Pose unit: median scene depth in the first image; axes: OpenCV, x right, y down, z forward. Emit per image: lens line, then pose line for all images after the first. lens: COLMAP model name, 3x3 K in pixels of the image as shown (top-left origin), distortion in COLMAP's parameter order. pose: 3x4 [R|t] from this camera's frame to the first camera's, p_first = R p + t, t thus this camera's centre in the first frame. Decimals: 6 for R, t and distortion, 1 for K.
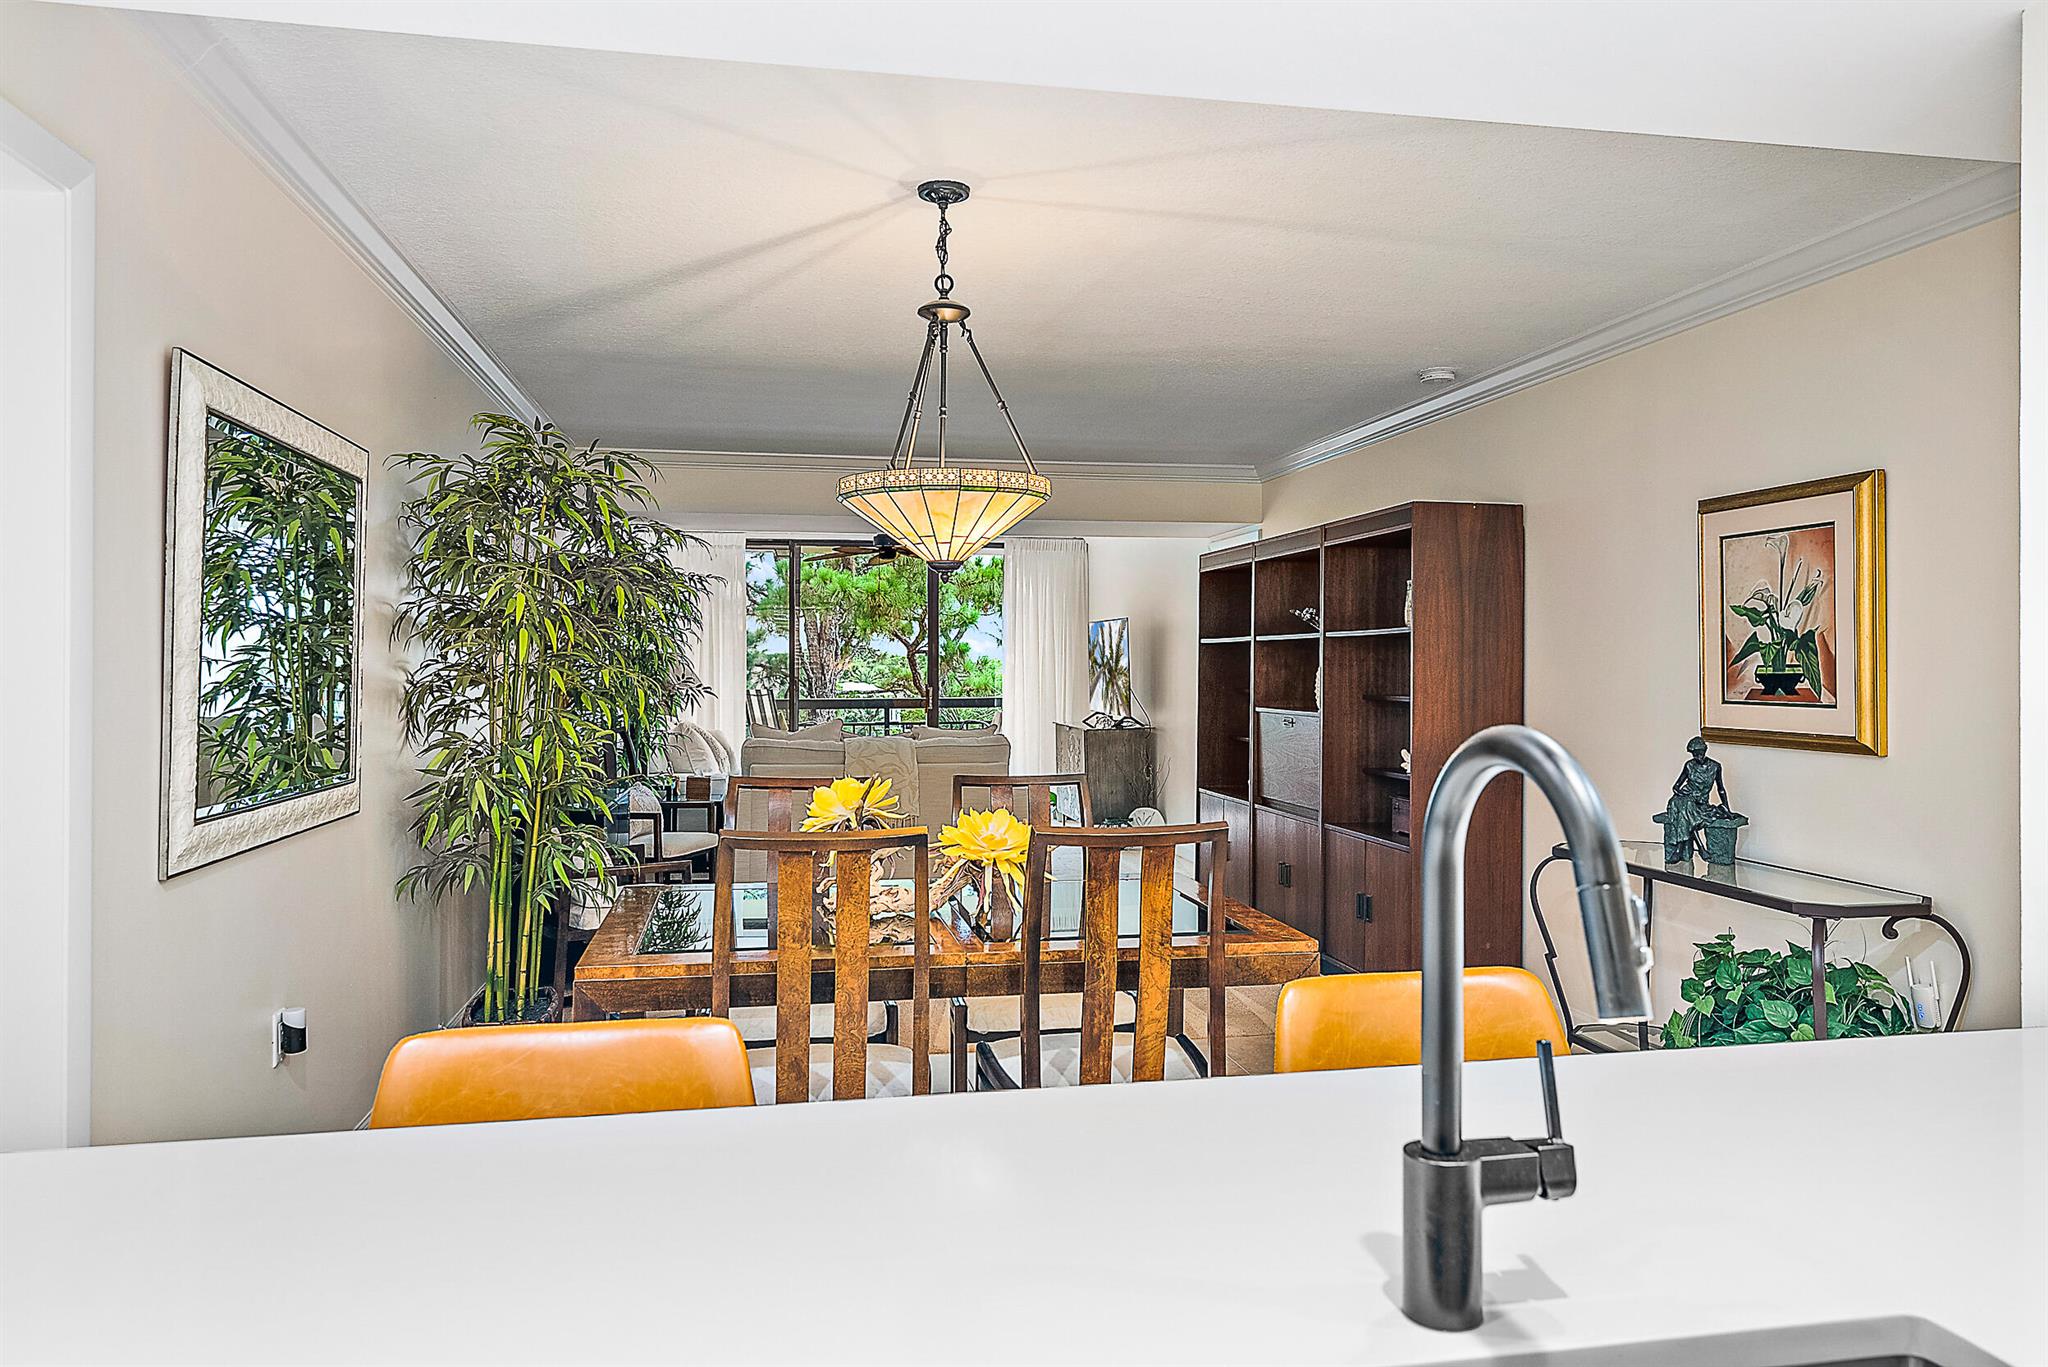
lens RADIAL K [[1379.6, 0, 1025.7], [0, 1379.6, 663.1], [0, 0, 1]] dist [-0.006148, 0.000023]
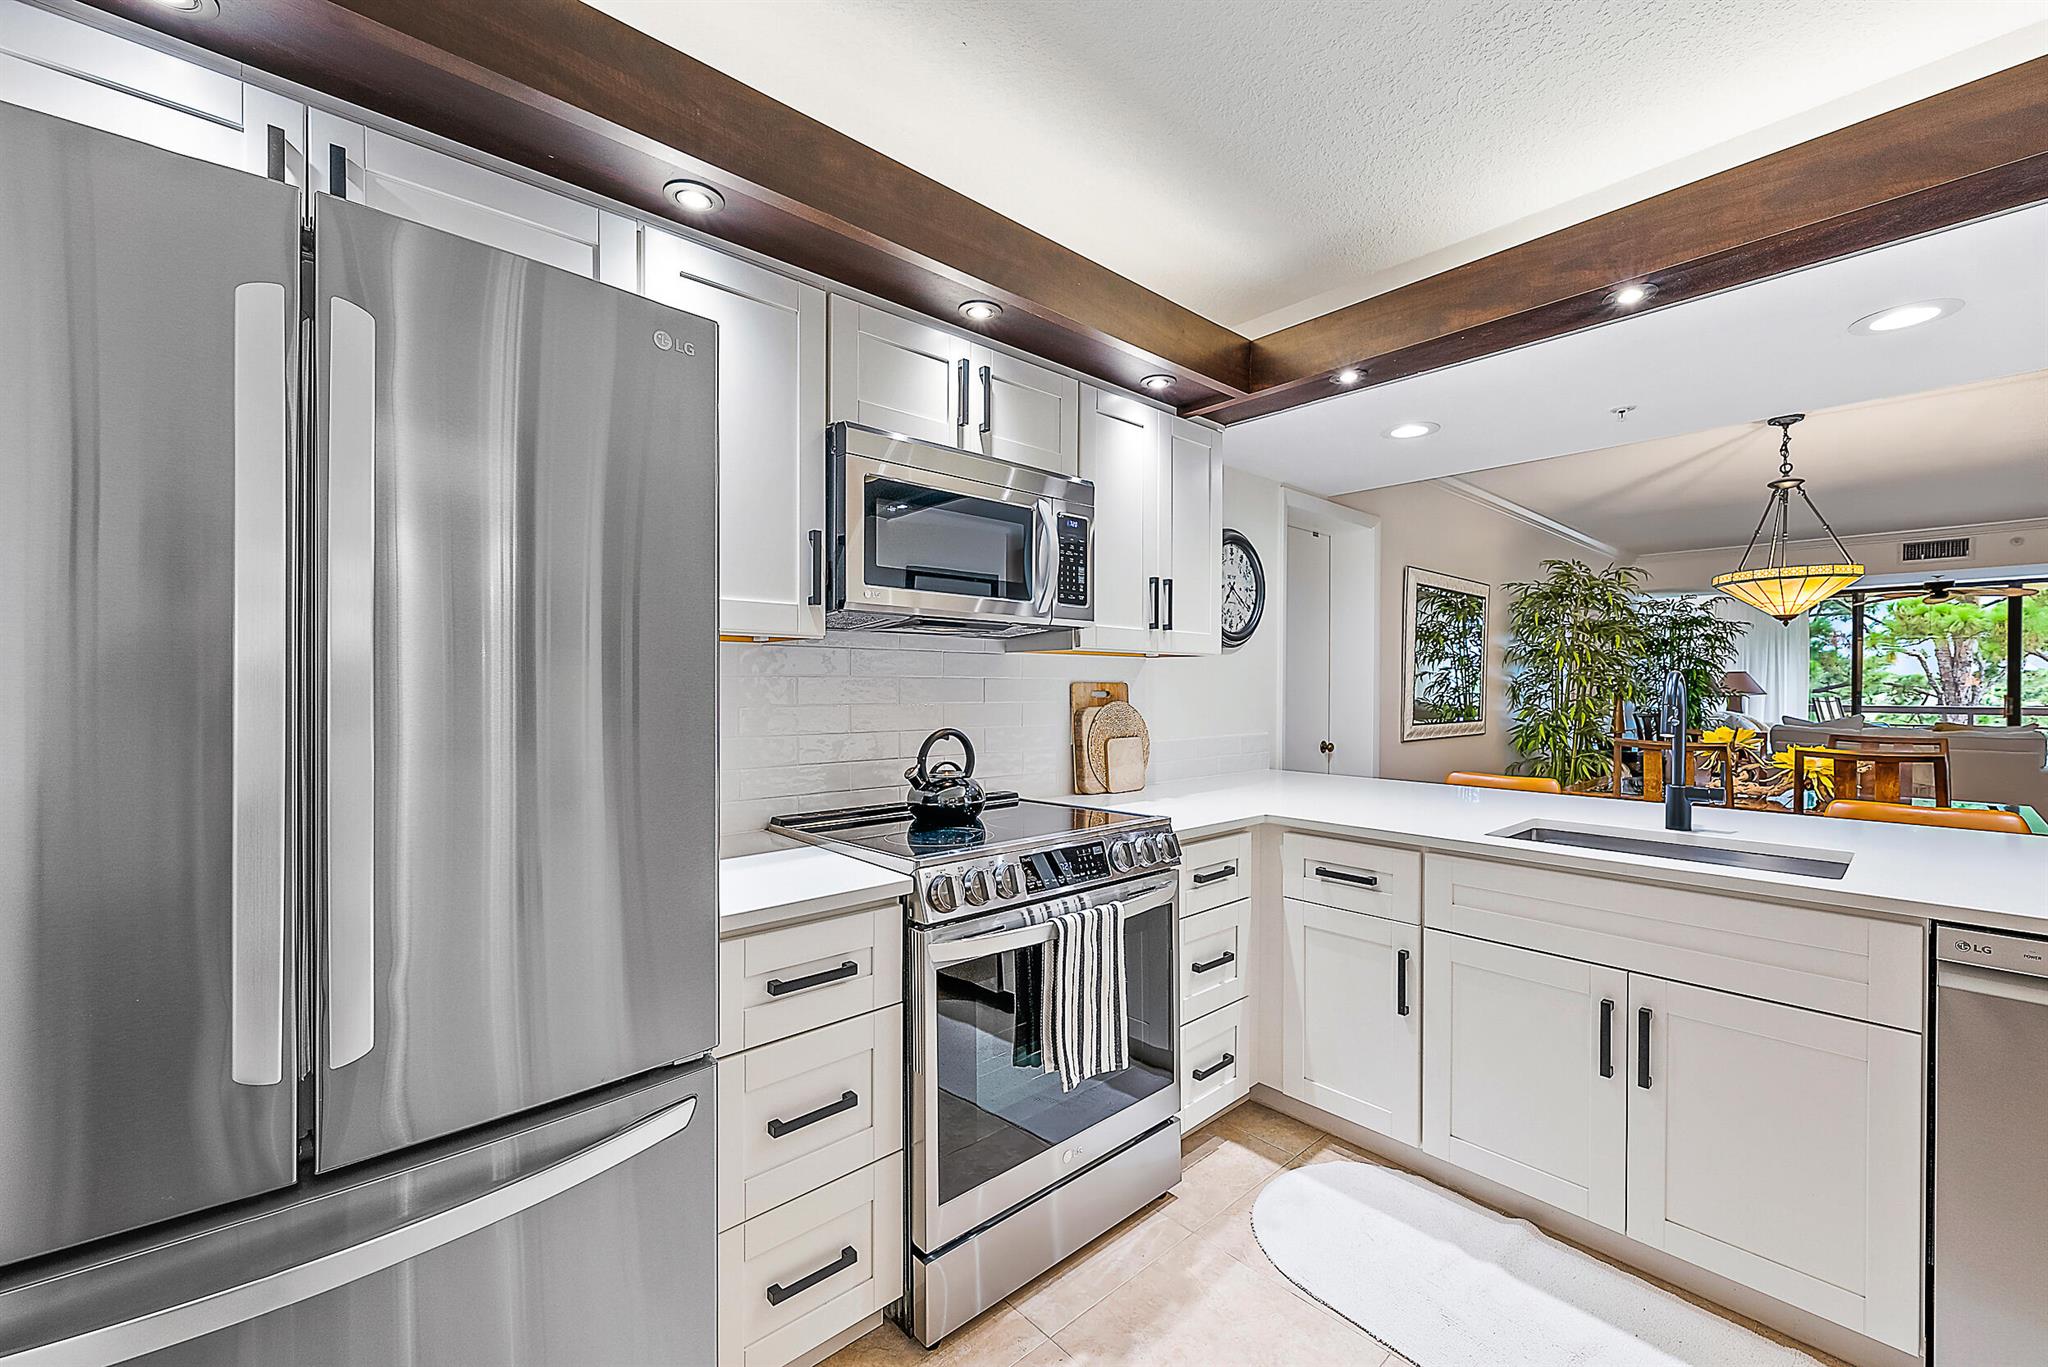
lens RADIAL K [[816.9, 0, 1037.3], [0, 816.9, 688.6], [0, 0, 1]] dist [0.001505, -0.000242]
pose [[0.523061, 0.004910, -0.852281, 0.303331], [-0.000421, 0.999985, 0.005502, 0.018178], [0.852295, -0.002519, 0.523055, -0.390095]]
